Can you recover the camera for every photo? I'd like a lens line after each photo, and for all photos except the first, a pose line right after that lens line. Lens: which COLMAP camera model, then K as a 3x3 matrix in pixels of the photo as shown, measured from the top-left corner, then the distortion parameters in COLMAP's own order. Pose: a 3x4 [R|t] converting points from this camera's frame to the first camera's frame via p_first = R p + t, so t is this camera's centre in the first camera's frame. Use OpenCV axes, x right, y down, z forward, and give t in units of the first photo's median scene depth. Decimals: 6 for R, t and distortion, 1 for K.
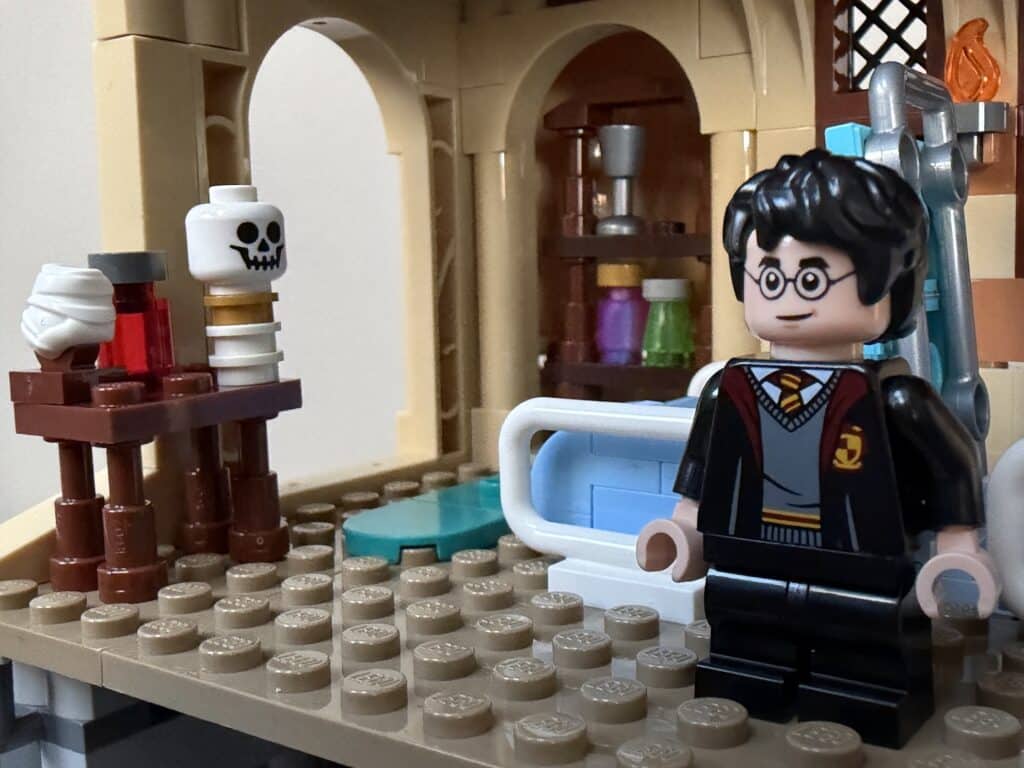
lens RADIAL K [[1131.0, 0, 593.2], [0, 1131.0, 386.0], [0, 0, 1]] dist [0.003988, 0.021680]
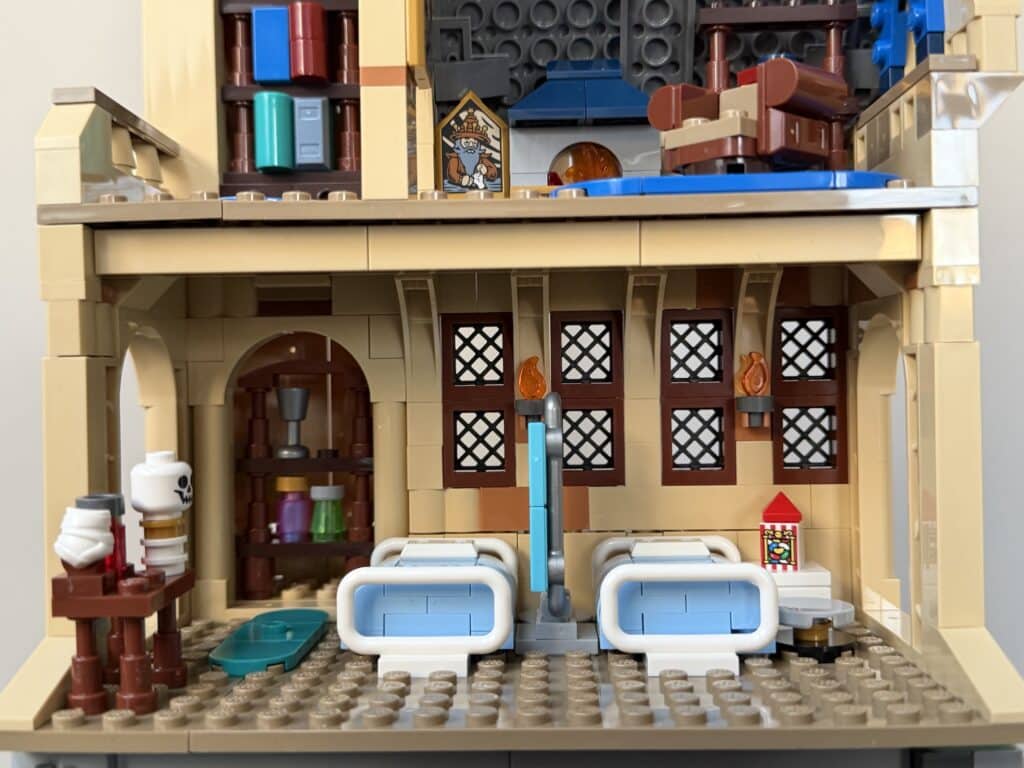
lens RADIAL K [[1152.6, 0, 512.0], [0, 1152.6, 384.0], [0, 0, 1]] dist [0.180195, -0.543286]
pose [[0.860057, 0.005162, 0.510171, -0.534718], [0.061502, 0.991608, -0.113716, -0.037052], [-0.506477, 0.129179, 0.852522, -0.511700]]
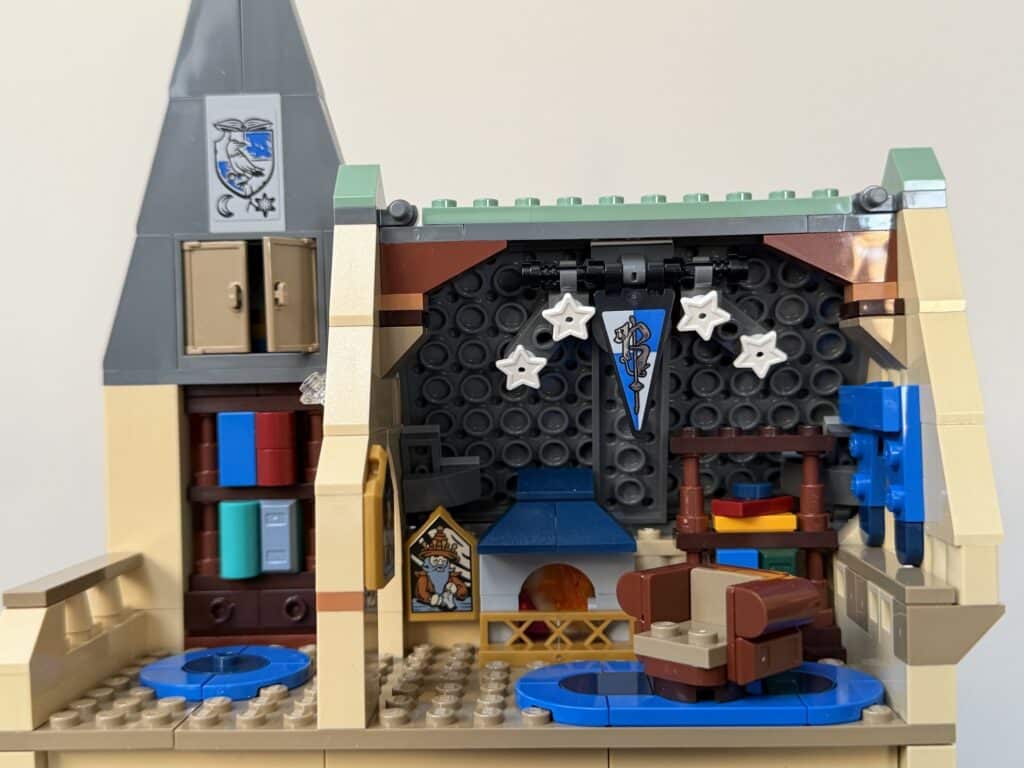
lens RADIAL K [[1152.6, 0, 512.0], [0, 1152.6, 384.0], [0, 0, 1]] dist [0.180195, -0.543286]
pose [[0.863201, -0.005727, 0.504827, -0.474177], [0.067263, 0.992326, -0.103755, -0.588460], [-0.500359, 0.123518, 0.856962, -0.571425]]
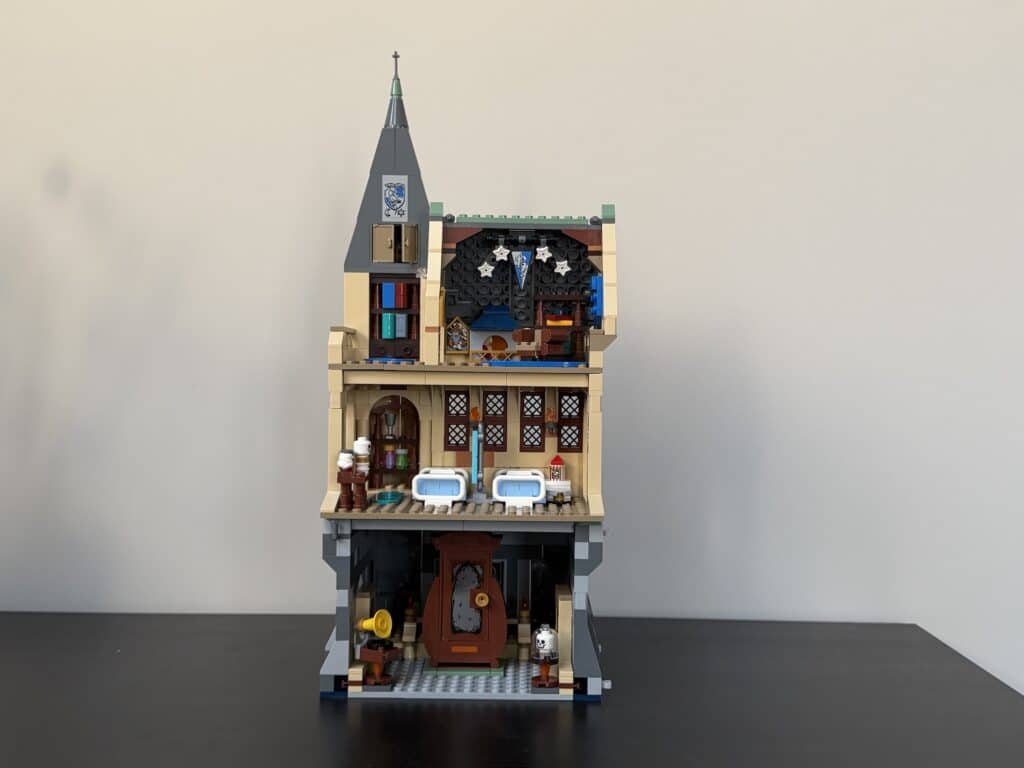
lens RADIAL K [[1152.6, 0, 512.0], [0, 1152.6, 384.0], [0, 0, 1]] dist [0.180195, -0.543286]
pose [[0.847942, 0.016354, 0.529837, -1.973175], [0.035727, 0.995488, -0.087904, 0.063867], [-0.528884, 0.093467, 0.843532, -3.062569]]
